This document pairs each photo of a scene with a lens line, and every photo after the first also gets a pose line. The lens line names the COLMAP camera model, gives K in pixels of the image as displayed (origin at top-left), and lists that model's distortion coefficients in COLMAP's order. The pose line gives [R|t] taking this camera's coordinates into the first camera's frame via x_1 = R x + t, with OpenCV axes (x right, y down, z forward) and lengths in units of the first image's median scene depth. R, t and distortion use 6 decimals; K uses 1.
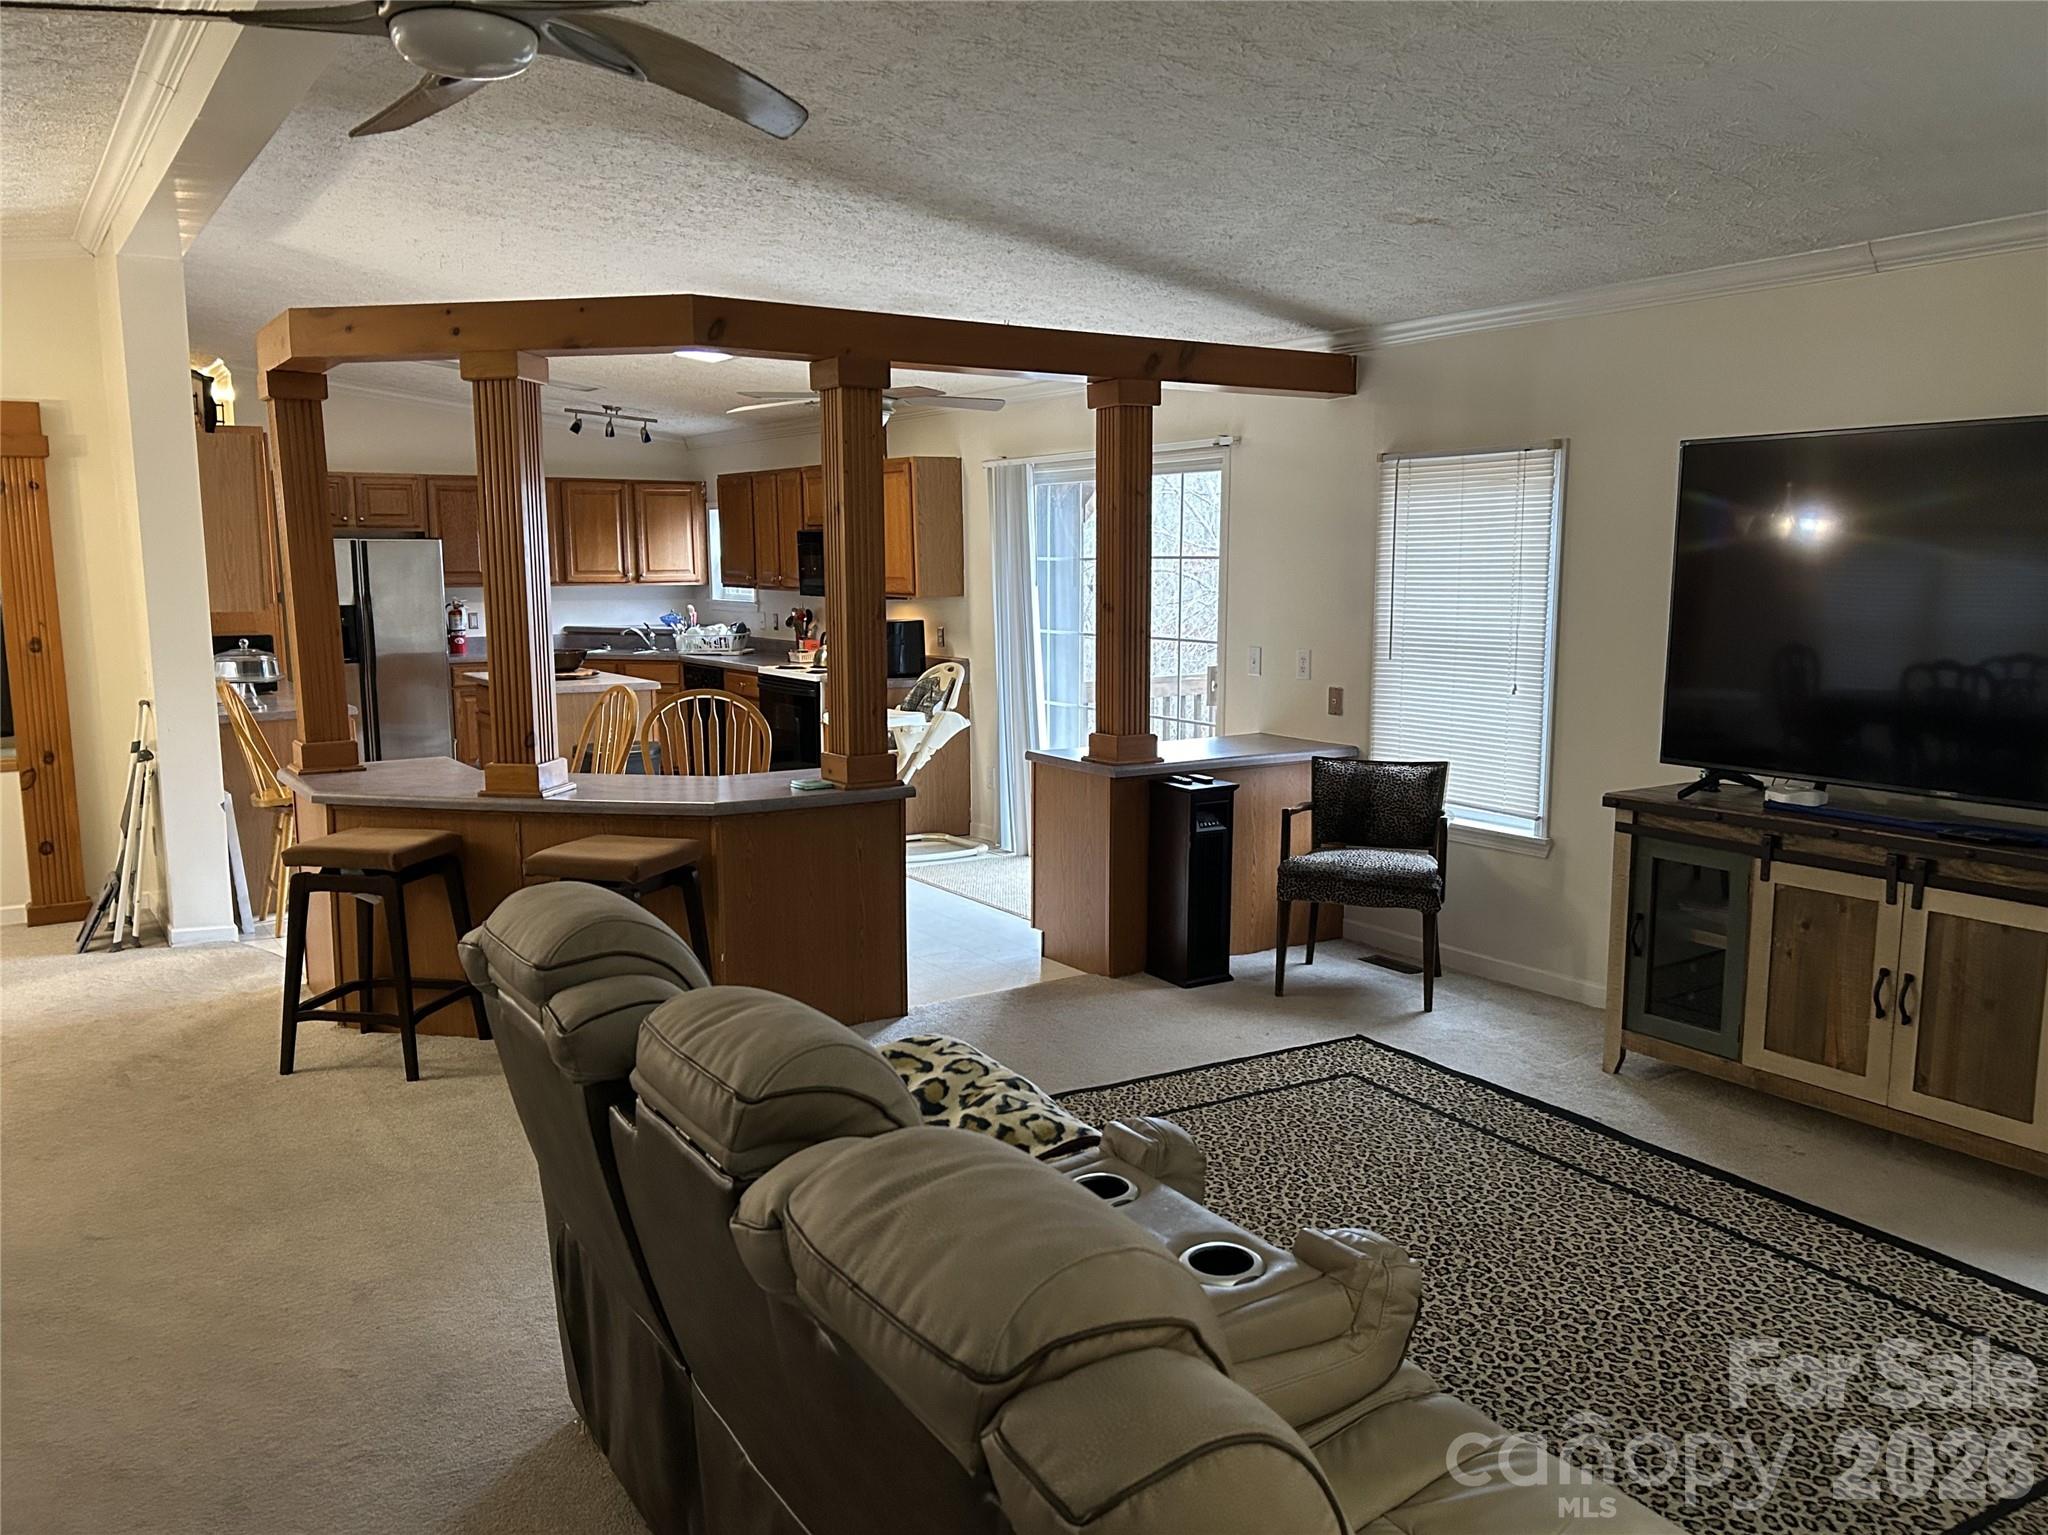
lens RADIAL K [[1533.7, 0, 1023.3], [0, 1533.7, 775.2], [0, 0, 1]] dist [0.061651, -0.077167]
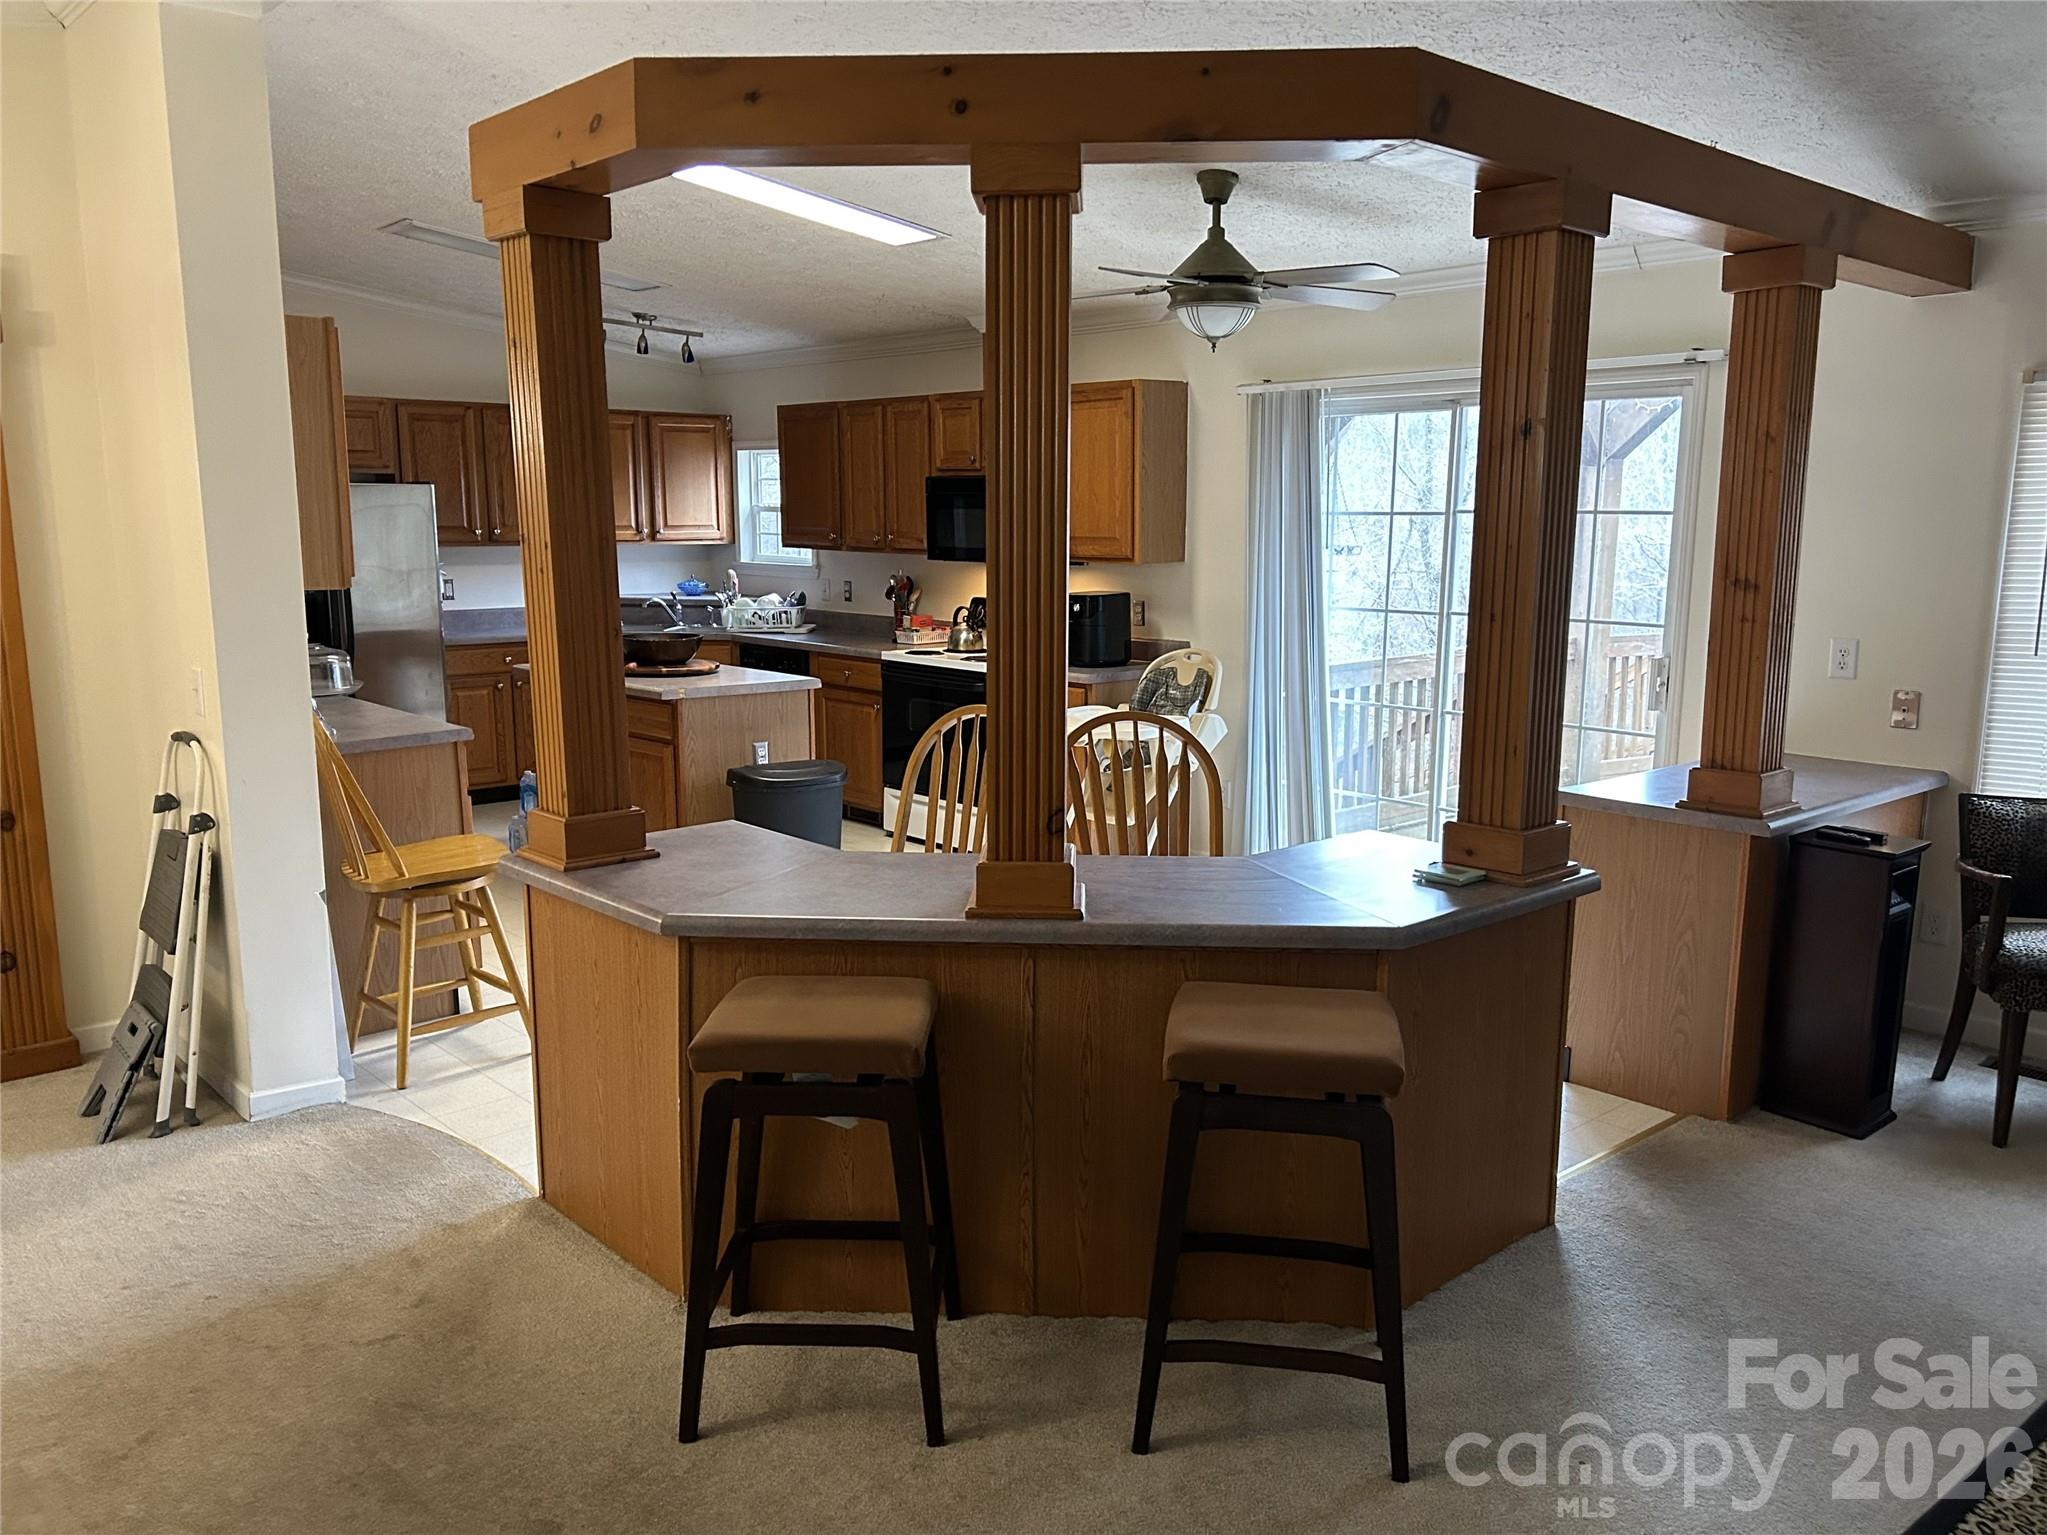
lens RADIAL K [[1532.9, 0, 1023.3], [0, 1532.9, 767.8], [0, 0, 1]] dist [0.061651, -0.077167]
pose [[0.989345, -0.017864, 0.144487, -0.302353], [0.014349, 0.999576, 0.025333, -0.042519], [-0.144879, -0.022990, 0.989182, 0.306434]]
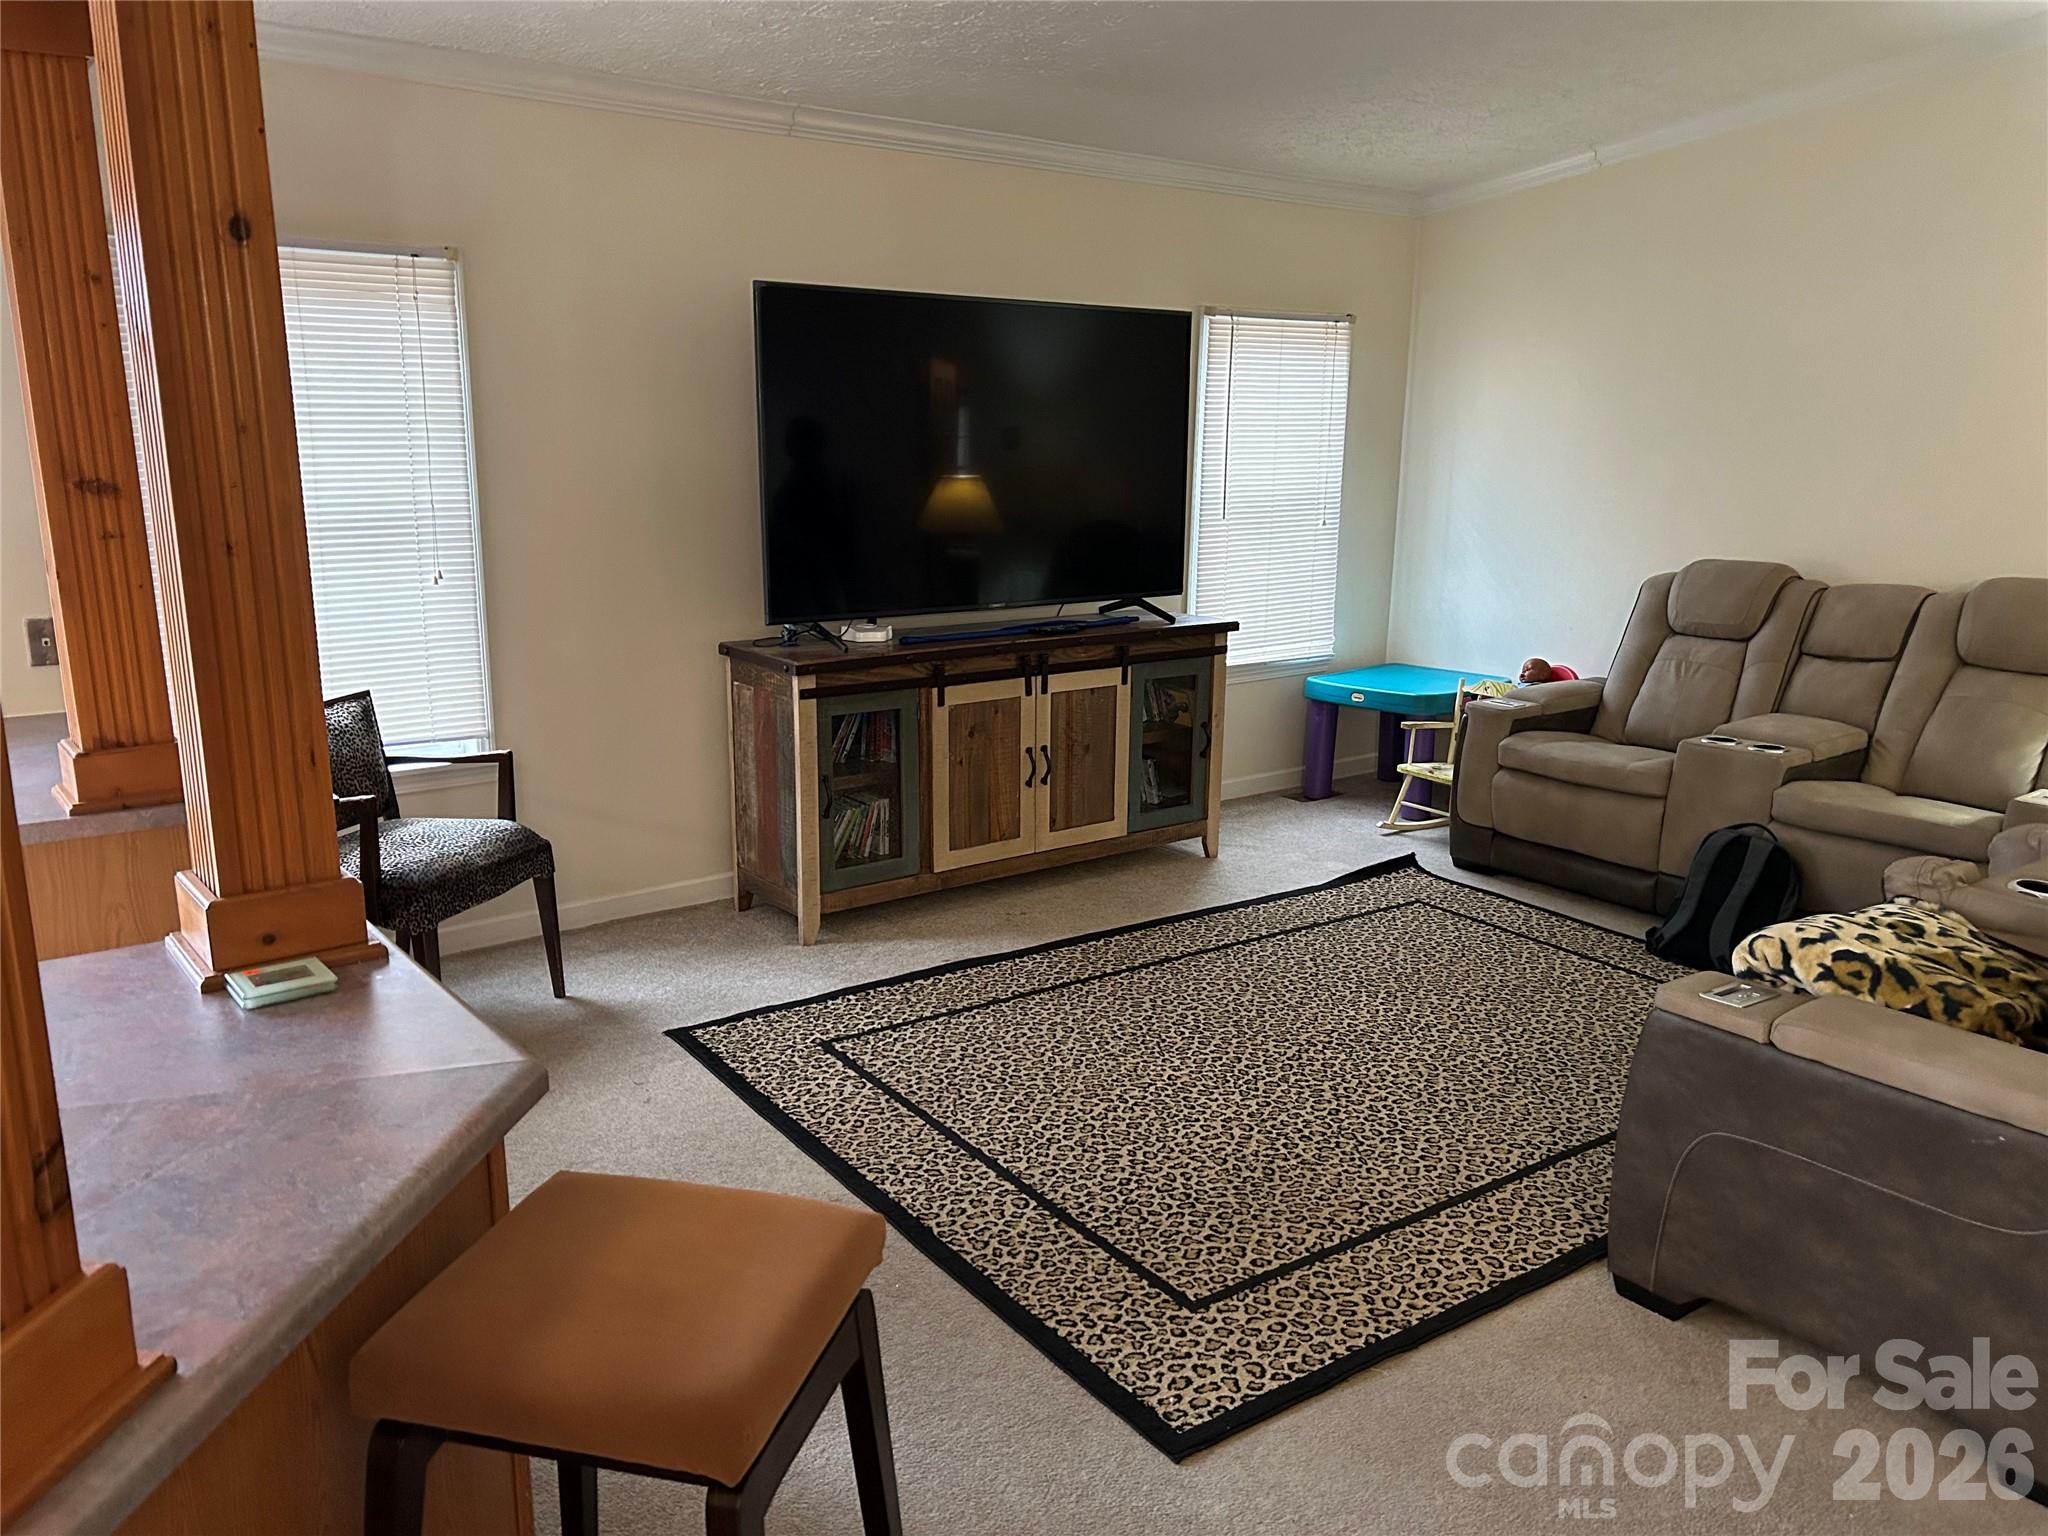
lens RADIAL K [[1533.7, 0, 1019.5], [0, 1533.7, 753.6], [0, 0, 1]] dist [0.061651, -0.077167]
pose [[-0.080866, -0.207740, 0.974836, -0.380595], [0.122716, 0.968523, 0.216575, -0.081449], [-0.989142, 0.137141, -0.052828, 0.618436]]
